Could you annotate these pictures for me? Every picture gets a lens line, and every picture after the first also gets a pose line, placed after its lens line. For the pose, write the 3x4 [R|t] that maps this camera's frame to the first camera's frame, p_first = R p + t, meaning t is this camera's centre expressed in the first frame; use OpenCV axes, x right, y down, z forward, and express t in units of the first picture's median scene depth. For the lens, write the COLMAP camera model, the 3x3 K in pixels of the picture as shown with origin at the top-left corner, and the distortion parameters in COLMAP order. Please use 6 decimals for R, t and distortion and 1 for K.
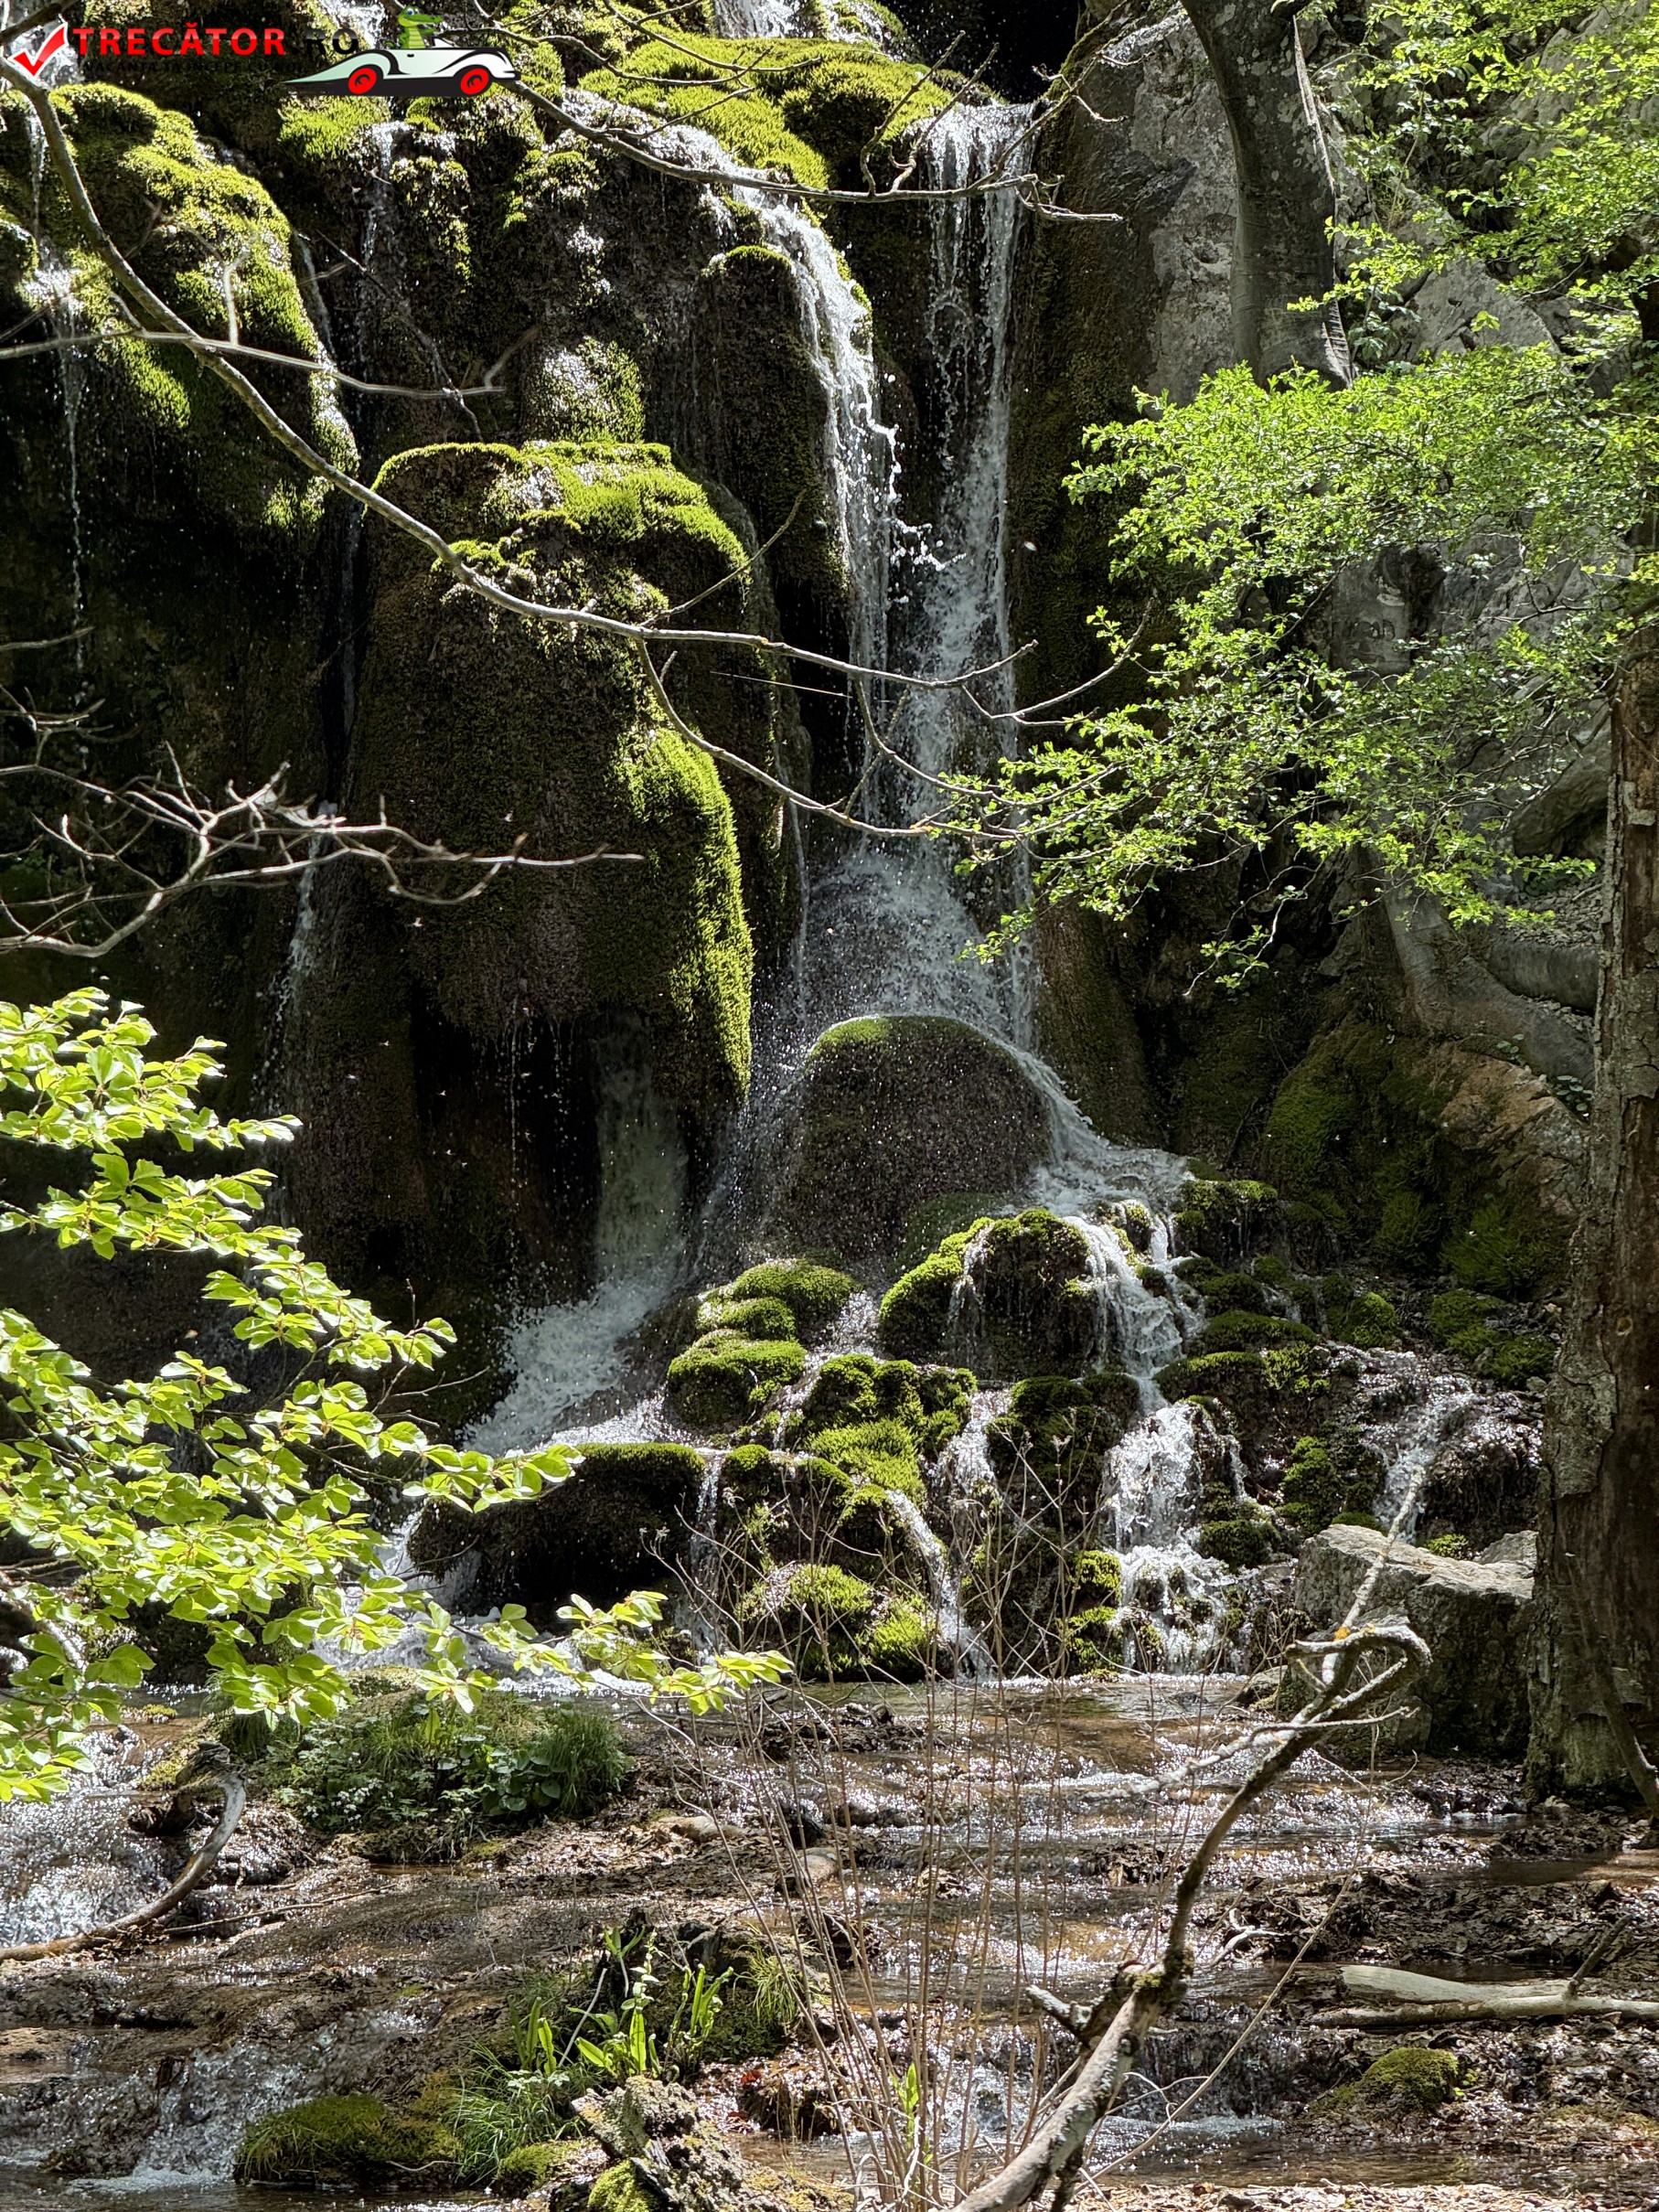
lens RADIAL K [[7849.0, 0, 829.0], [0, 7849.0, 1107.0], [0, 0, 1]] dist [0.195950, -0.603916]
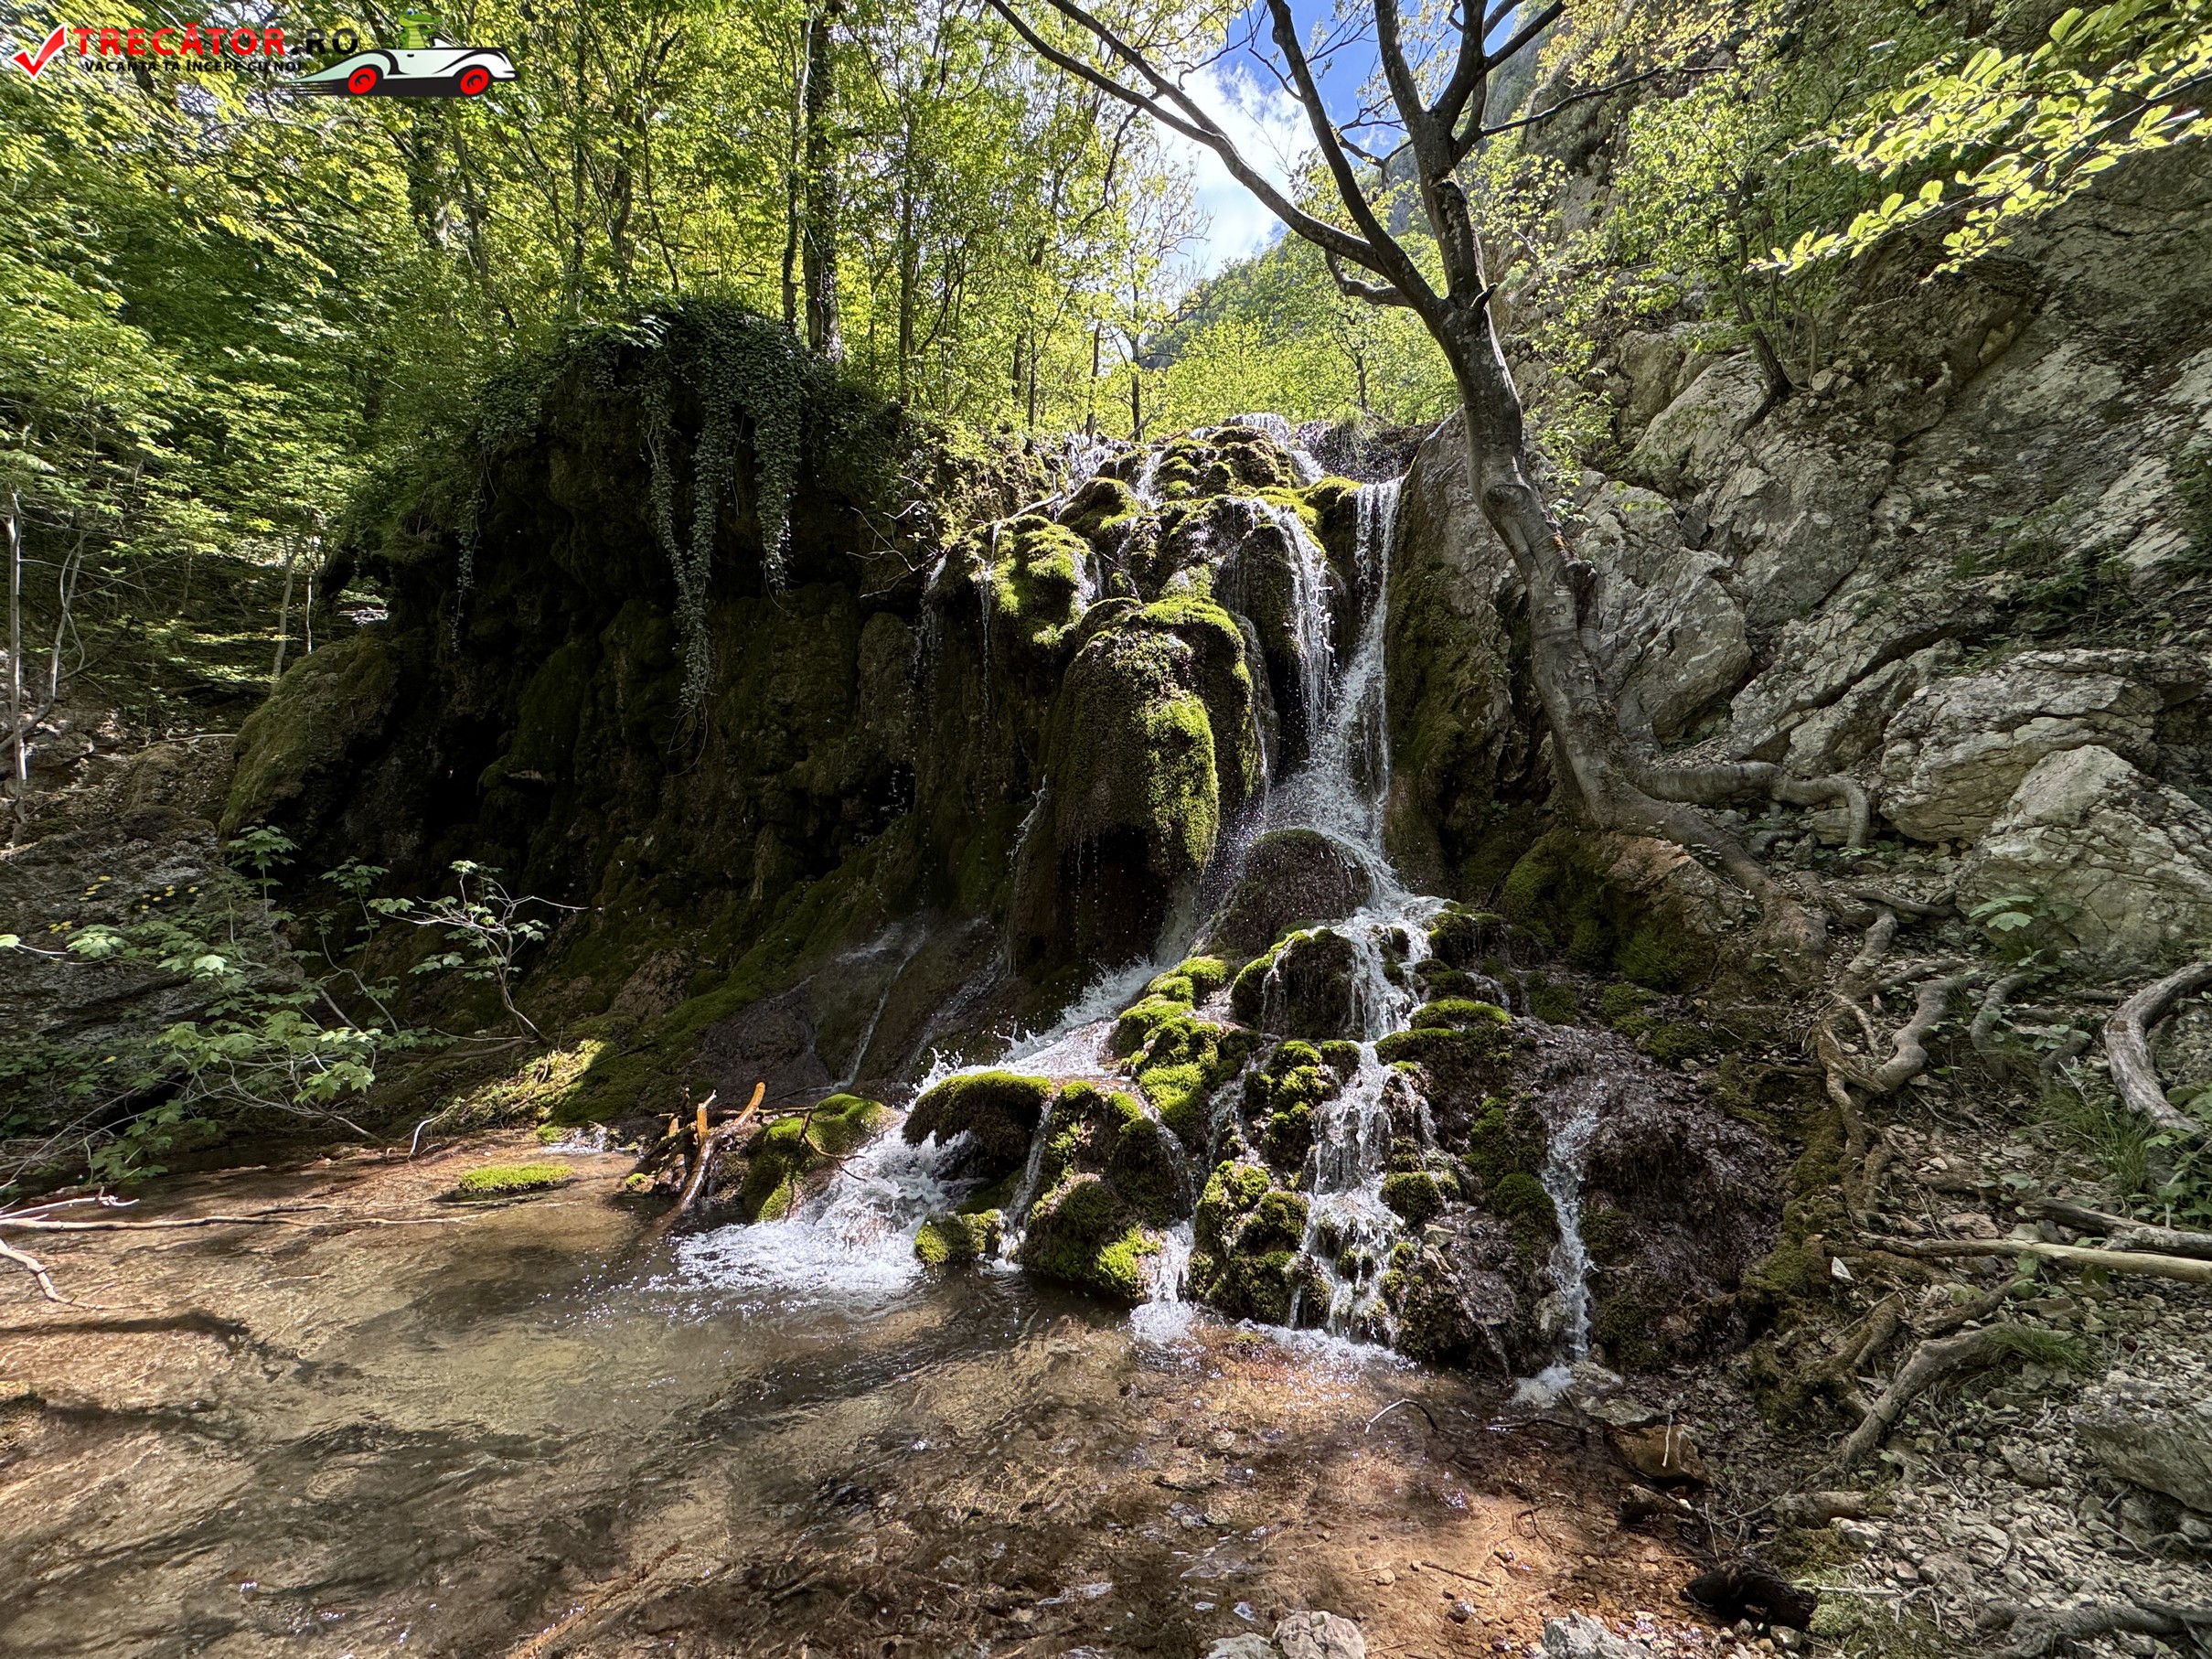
lens RADIAL K [[876.4, 0, 1103.2], [0, 876.4, 825.6], [0, 0, 1]] dist [-0.000483, 0.000267]
pose [[0.880381, -0.051241, -0.471492, 0.076243], [-0.000181, 0.994110, -0.108377, 0.011905], [0.474268, 0.095499, 0.875186, 0.838683]]
